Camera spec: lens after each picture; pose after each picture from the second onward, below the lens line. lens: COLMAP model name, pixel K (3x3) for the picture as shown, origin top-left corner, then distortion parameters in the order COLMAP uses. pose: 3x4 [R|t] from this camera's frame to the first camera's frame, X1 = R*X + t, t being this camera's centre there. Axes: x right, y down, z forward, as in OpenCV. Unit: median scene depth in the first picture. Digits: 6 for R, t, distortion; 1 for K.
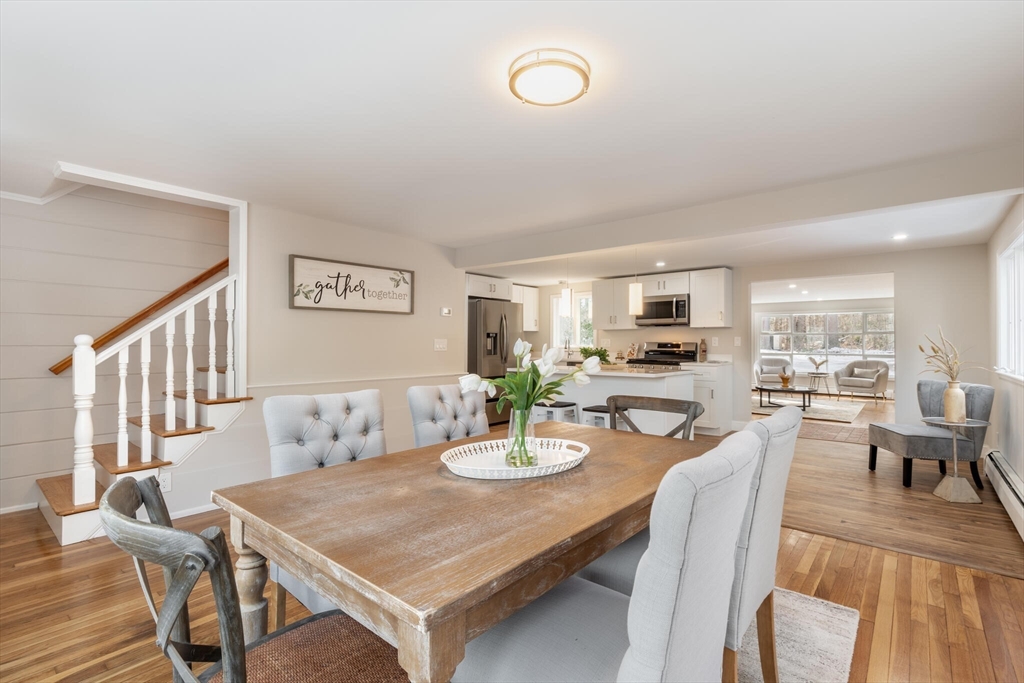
lens RADIAL K [[470.6, 0, 517.6], [0, 470.6, 340.7], [0, 0, 1]] dist [0.000943, 0.000054]
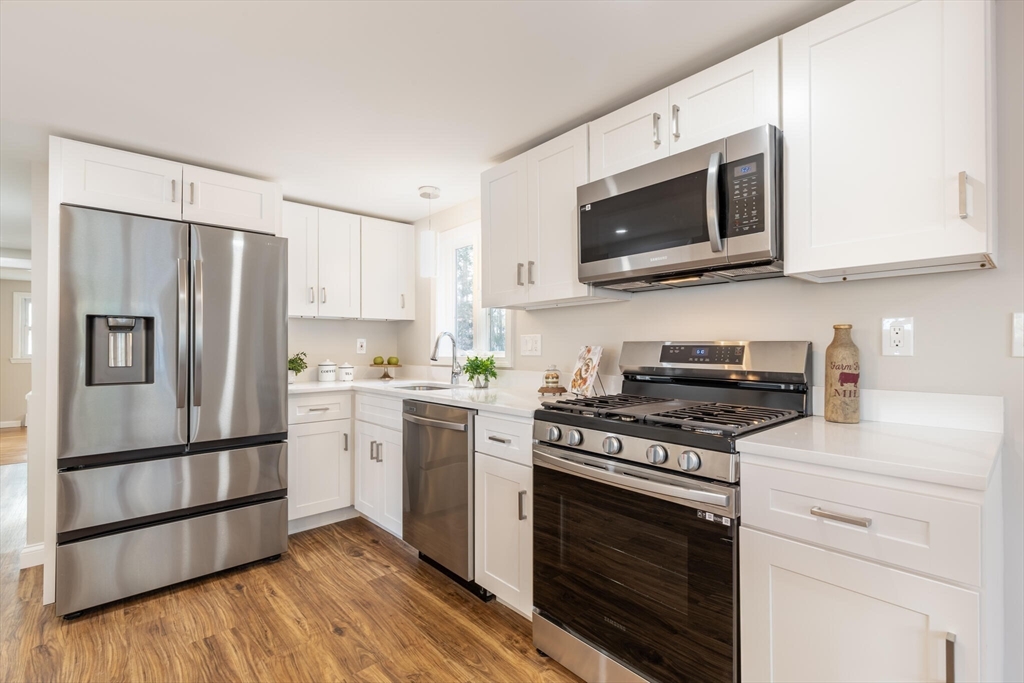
lens RADIAL K [[470.6, 0, 516.3], [0, 470.6, 342.0], [0, 0, 1]] dist [0.000943, 0.000054]
pose [[0.990248, -0.007913, -0.139092, 0.258563], [0.007869, 0.999969, -0.000864, 0.003294], [0.139094, -0.000239, 0.990279, 0.725510]]
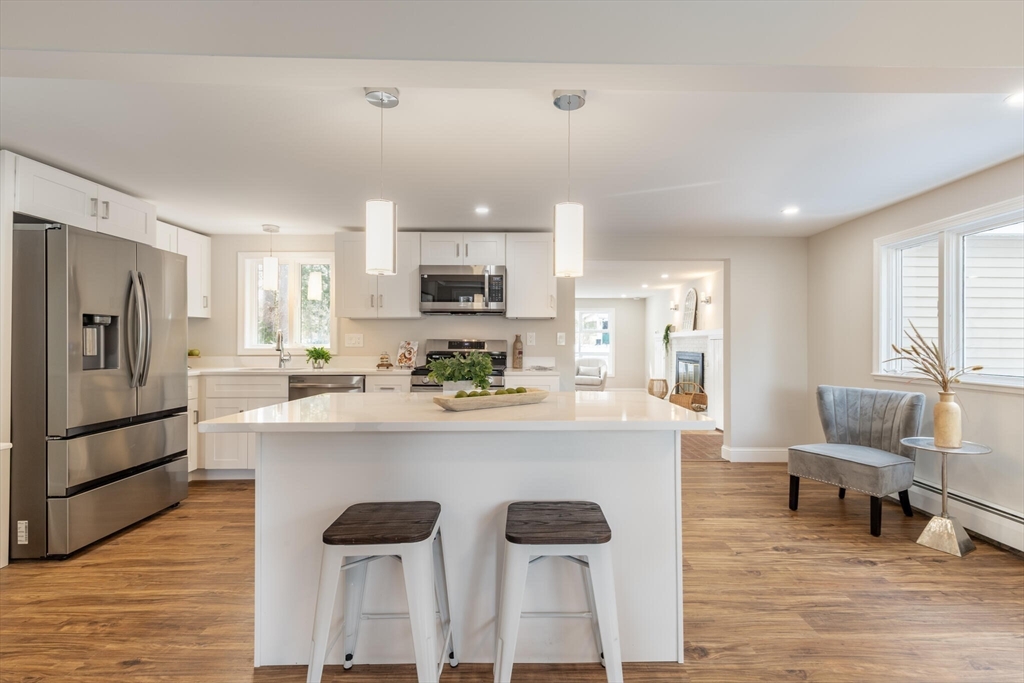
lens RADIAL K [[470.6, 0, 529.5], [0, 470.6, 341.9], [0, 0, 1]] dist [0.000943, 0.000054]
pose [[0.755808, 0.000811, 0.654793, -0.040969], [-0.005837, 0.999968, 0.005498, 0.002468], [-0.654767, -0.007977, 0.755788, 0.459411]]
